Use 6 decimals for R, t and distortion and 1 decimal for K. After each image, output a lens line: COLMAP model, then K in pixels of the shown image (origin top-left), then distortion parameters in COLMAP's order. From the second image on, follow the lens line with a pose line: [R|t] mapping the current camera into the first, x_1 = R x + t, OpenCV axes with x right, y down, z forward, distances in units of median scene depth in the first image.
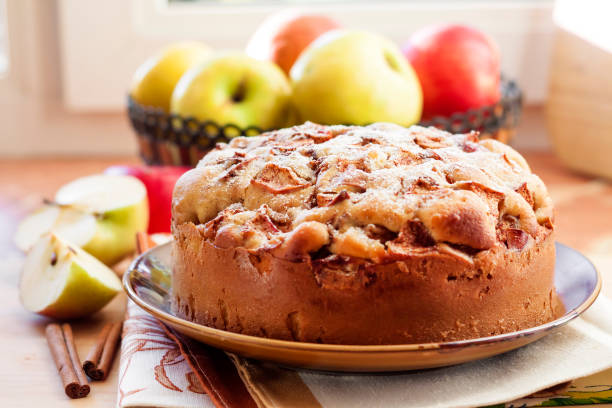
lens RADIAL K [[1531.3, 0, 306.0], [0, 1531.3, 204.0], [0, 0, 1]] dist [-0.094556, -0.502168]
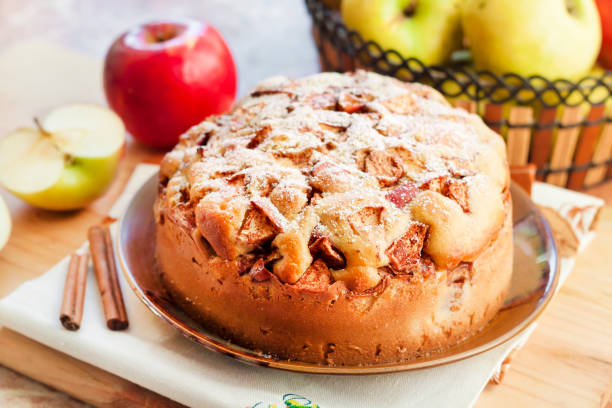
lens RADIAL K [[1531.3, 0, 306.0], [0, 1531.3, 204.0], [0, 0, 1]] dist [-0.094556, -0.502168]
pose [[0.317545, 0.523341, -0.790746, 0.955741], [-0.272393, 0.849103, 0.452577, -0.500653], [0.908277, 0.071679, 0.412183, 0.591975]]
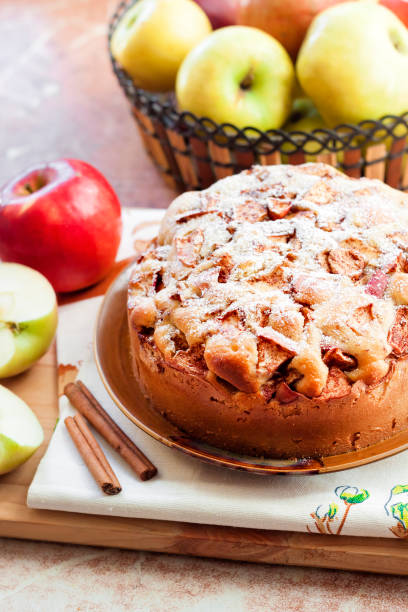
lens RADIAL K [[1531.3, 0, 204.0], [0, 1531.3, 306.0], [0, 0, 1]] dist [-0.094556, -0.502168]
pose [[0.632088, 0.474404, -0.612704, 0.773323], [-0.126705, 0.843324, 0.522255, -0.626231], [0.764467, -0.252479, 0.593165, 0.286587]]
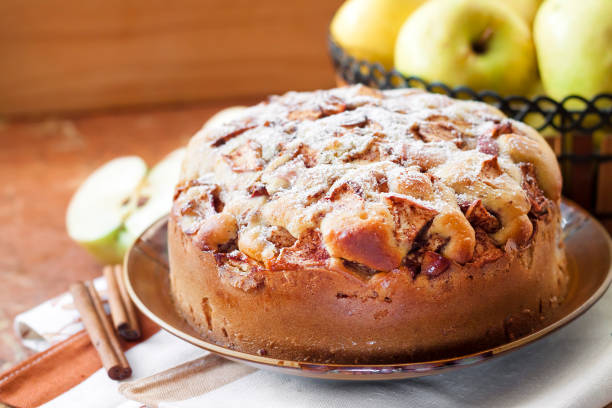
lens RADIAL K [[1531.3, 0, 306.0], [0, 1531.3, 204.0], [0, 0, 1]] dist [-0.094556, -0.502168]
pose [[0.862677, 0.163037, -0.478757, 0.508835], [-0.083194, 0.979466, 0.183642, -0.176037], [0.498866, -0.118594, 0.858527, 0.170351]]
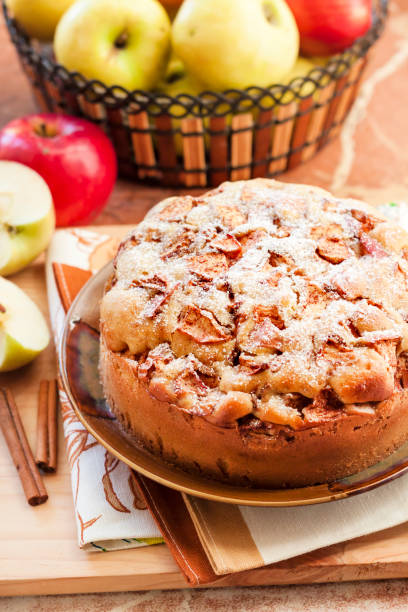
lens RADIAL K [[1531.3, 0, 204.0], [0, 1531.3, 306.0], [0, 0, 1]] dist [-0.094556, -0.502168]
pose [[0.996875, -0.056198, 0.055524, -0.079632], [0.022162, 0.873536, 0.486255, -0.590559], [-0.075829, -0.483505, 0.872051, 0.028595]]
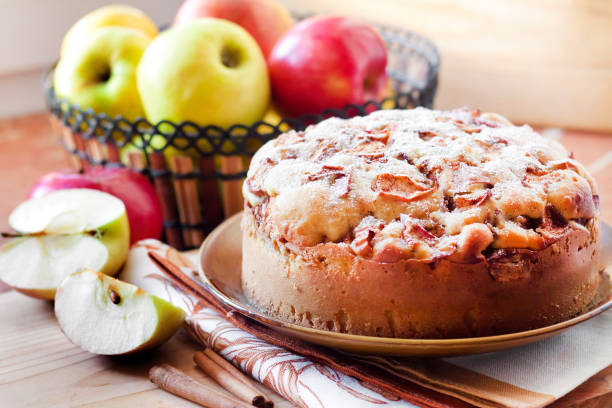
lens RADIAL K [[1531.3, 0, 306.0], [0, 1531.3, 204.0], [0, 0, 1]] dist [-0.094556, -0.502168]
pose [[0.848517, -0.184658, 0.495903, -0.620239], [0.136516, 0.981804, 0.132005, -0.158517], [-0.511255, -0.044310, 0.858286, 0.122810]]
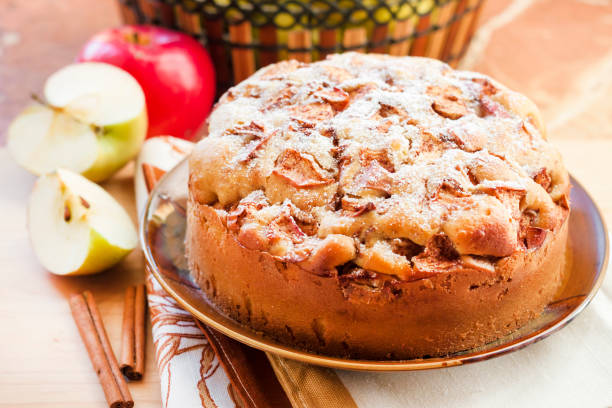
lens RADIAL K [[1531.3, 0, 306.0], [0, 1531.3, 204.0], [0, 0, 1]] dist [-0.094556, -0.502168]
pose [[0.998621, -0.006627, 0.052087, -0.068263], [-0.010397, 0.947407, 0.319862, -0.322156], [-0.051467, -0.319962, 0.946031, 0.051560]]
